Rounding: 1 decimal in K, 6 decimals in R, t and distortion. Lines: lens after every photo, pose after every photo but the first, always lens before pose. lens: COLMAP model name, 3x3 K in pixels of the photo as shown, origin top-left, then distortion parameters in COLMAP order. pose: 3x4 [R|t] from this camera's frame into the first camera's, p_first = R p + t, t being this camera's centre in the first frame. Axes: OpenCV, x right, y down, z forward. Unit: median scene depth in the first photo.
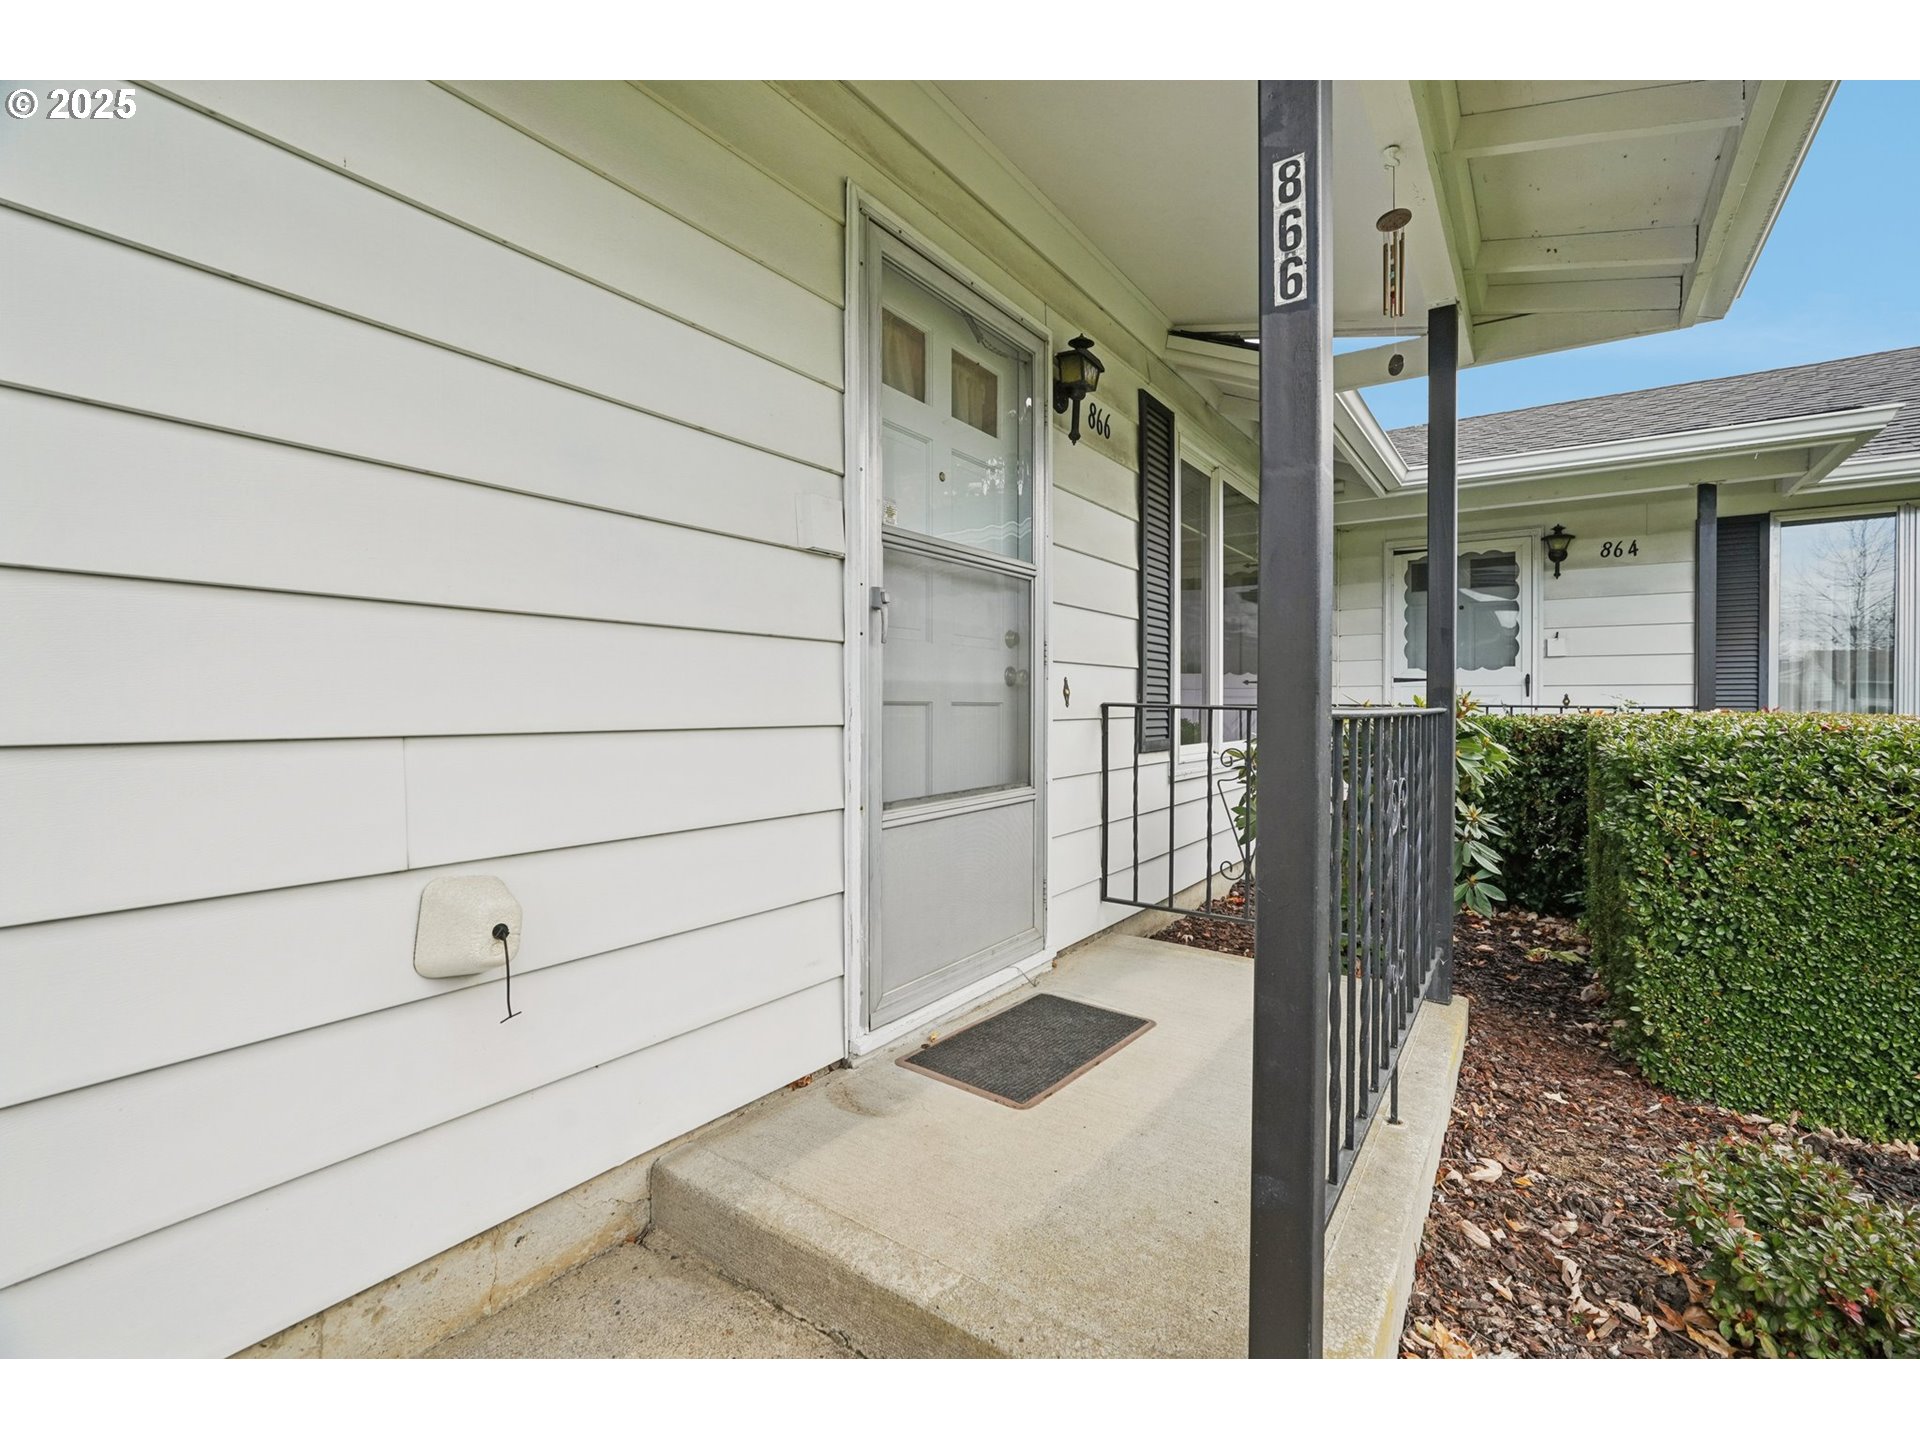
lens RADIAL K [[869.4, 0, 961.7], [0, 869.4, 705.0], [0, 0, 1]] dist [-0.001611, -0.000002]
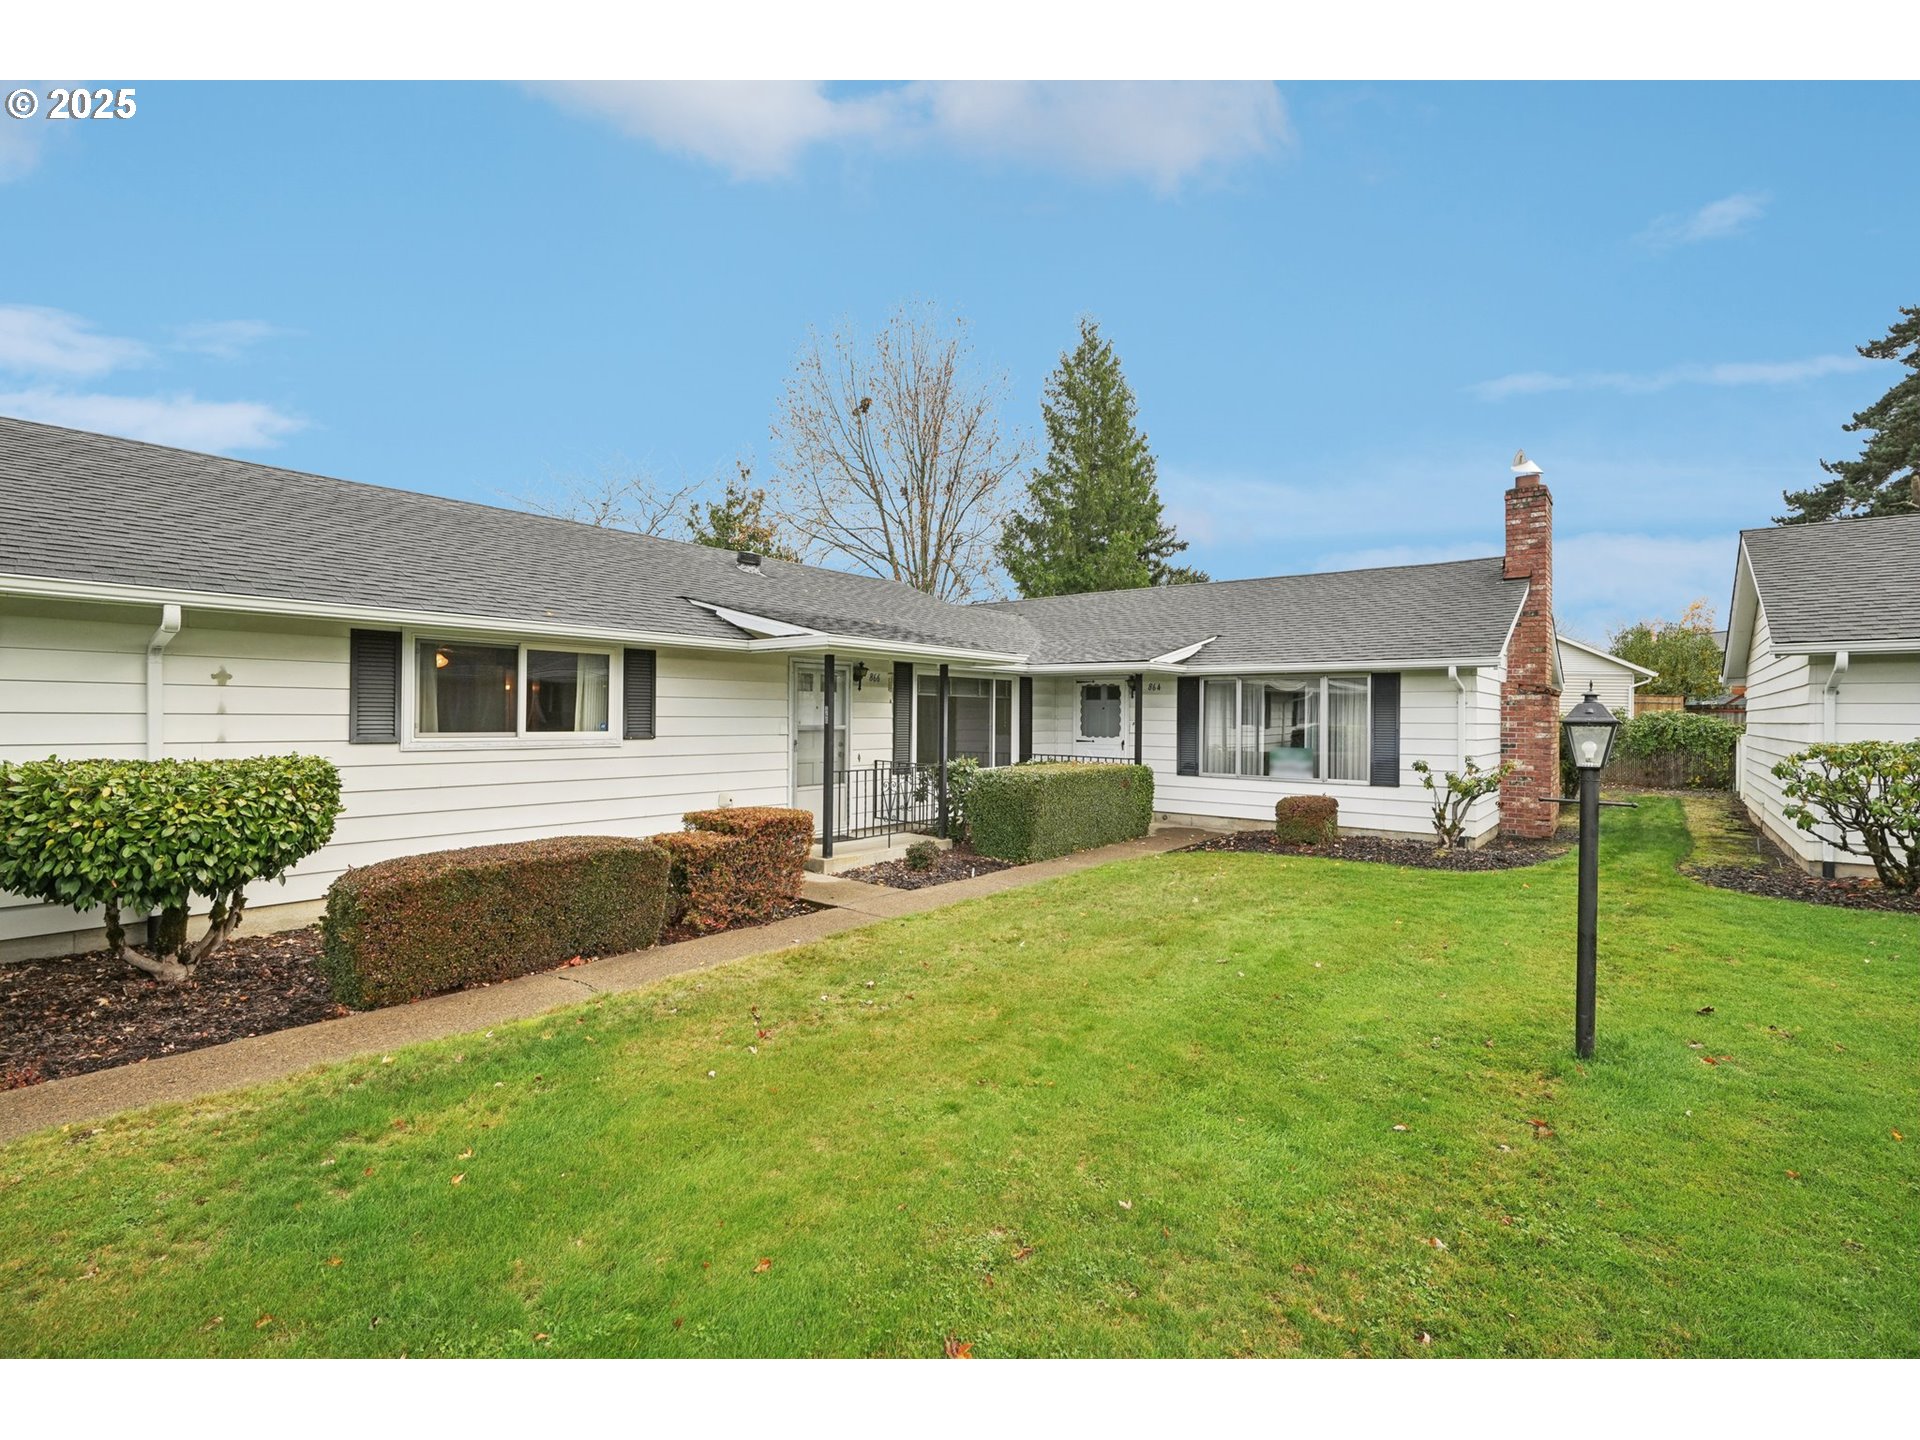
lens RADIAL K [[869.4, 0, 961.7], [0, 869.4, 705.0], [0, 0, 1]] dist [-0.001611, -0.000002]
pose [[0.997091, 0.006254, -0.075965, 0.760358], [-0.007273, 0.999887, -0.013155, -0.176157], [0.075874, 0.013669, 0.997024, -2.386700]]
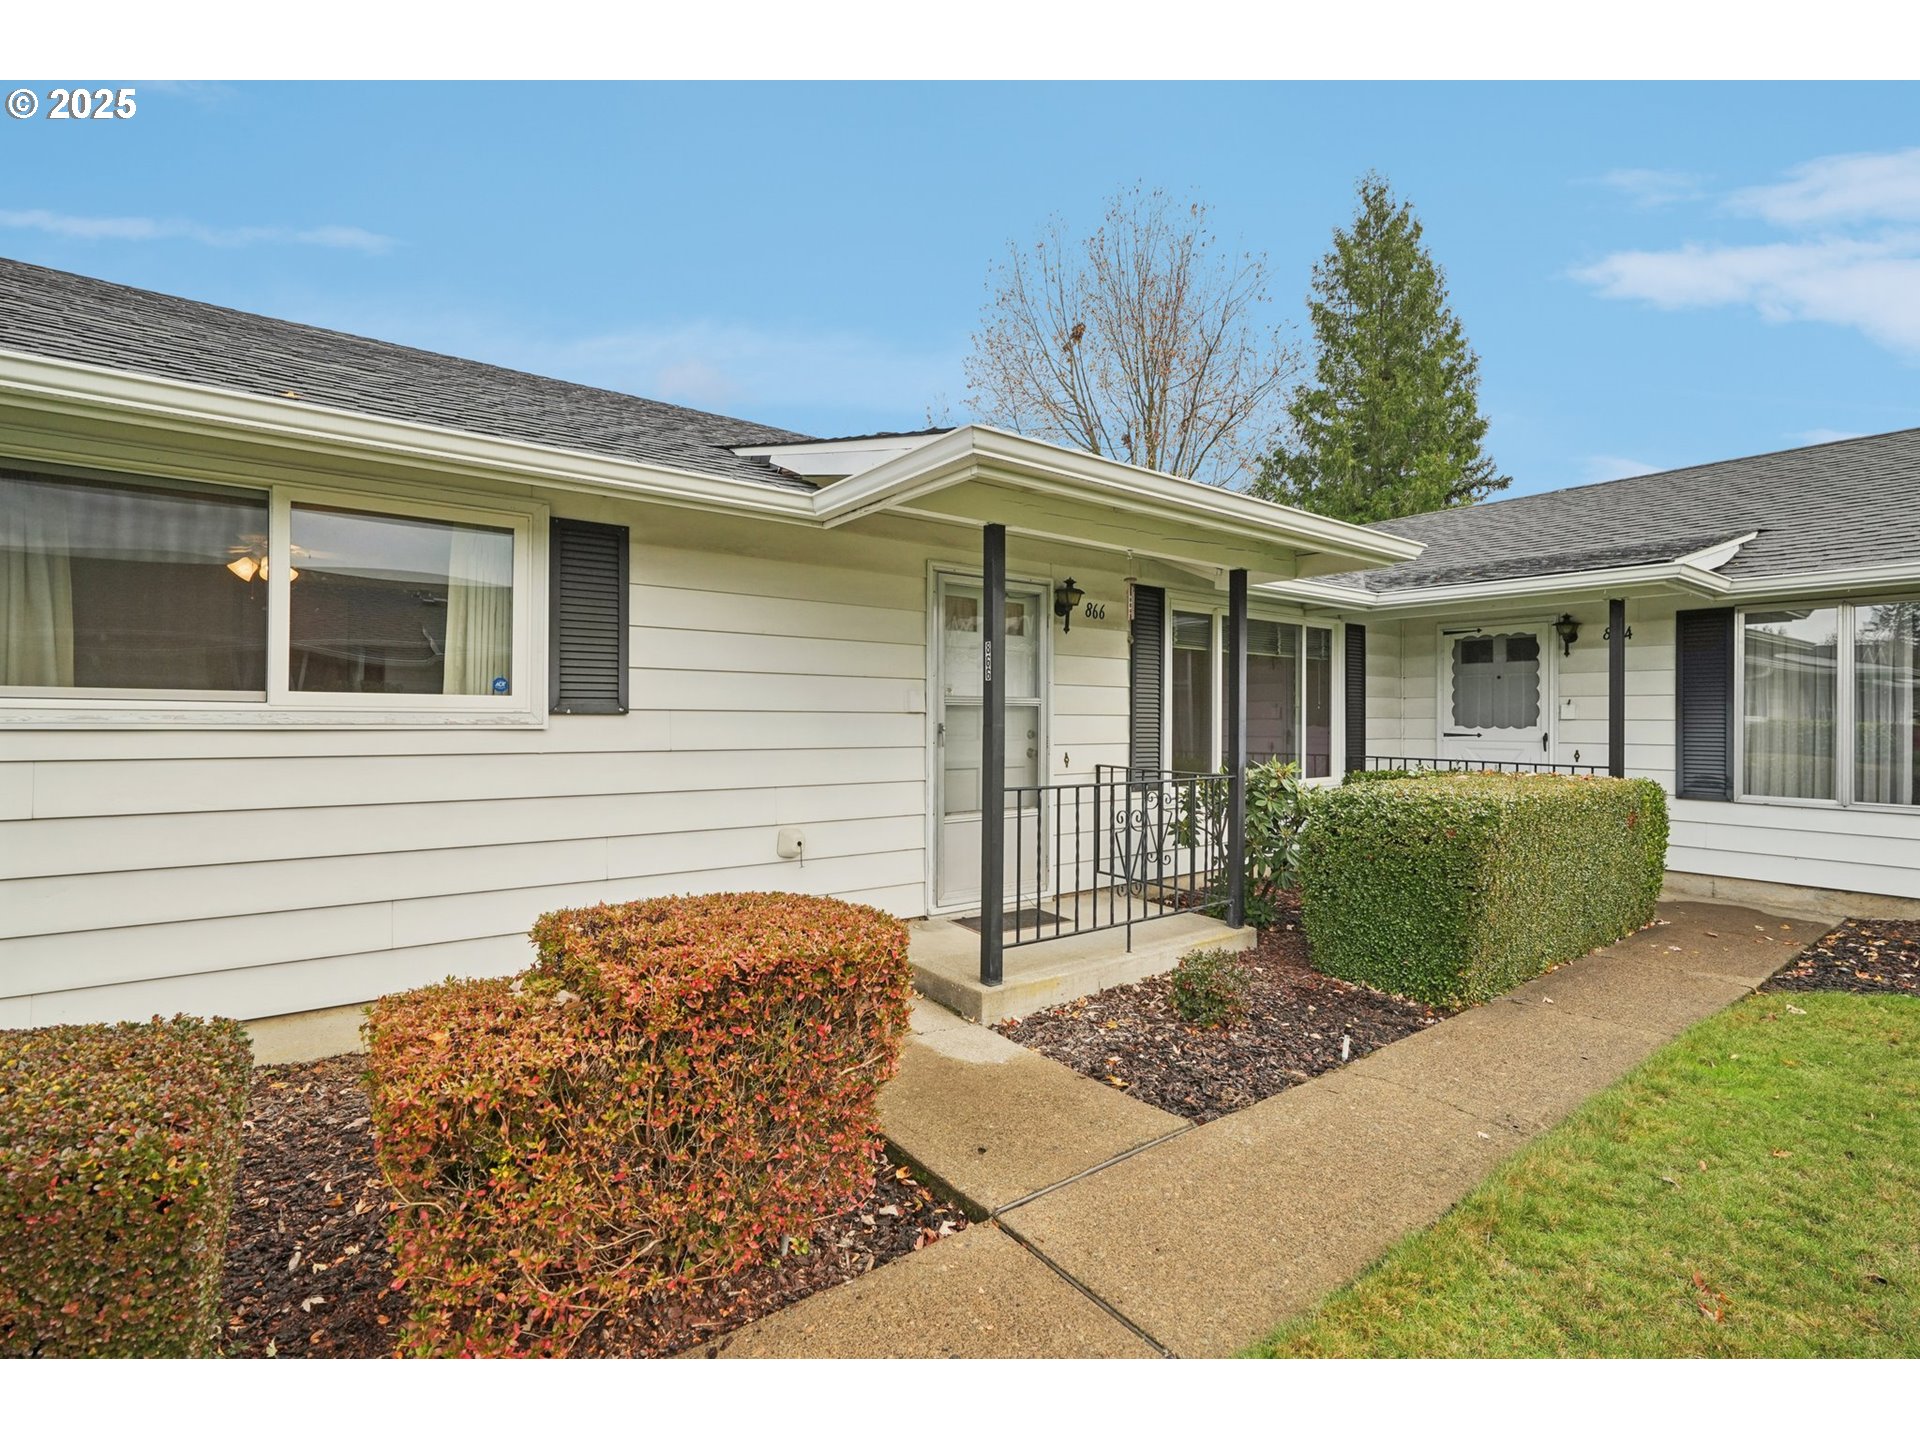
lens RADIAL K [[883.7, 0, 947.3], [0, 883.7, 706.5], [0, 0, 1]] dist [-0.027023, 0.000124]
pose [[0.943359, -0.000110, -0.331775, 0.484252], [-0.004667, 0.999897, -0.013601, -0.098036], [0.331742, 0.014379, 0.943261, -0.865400]]
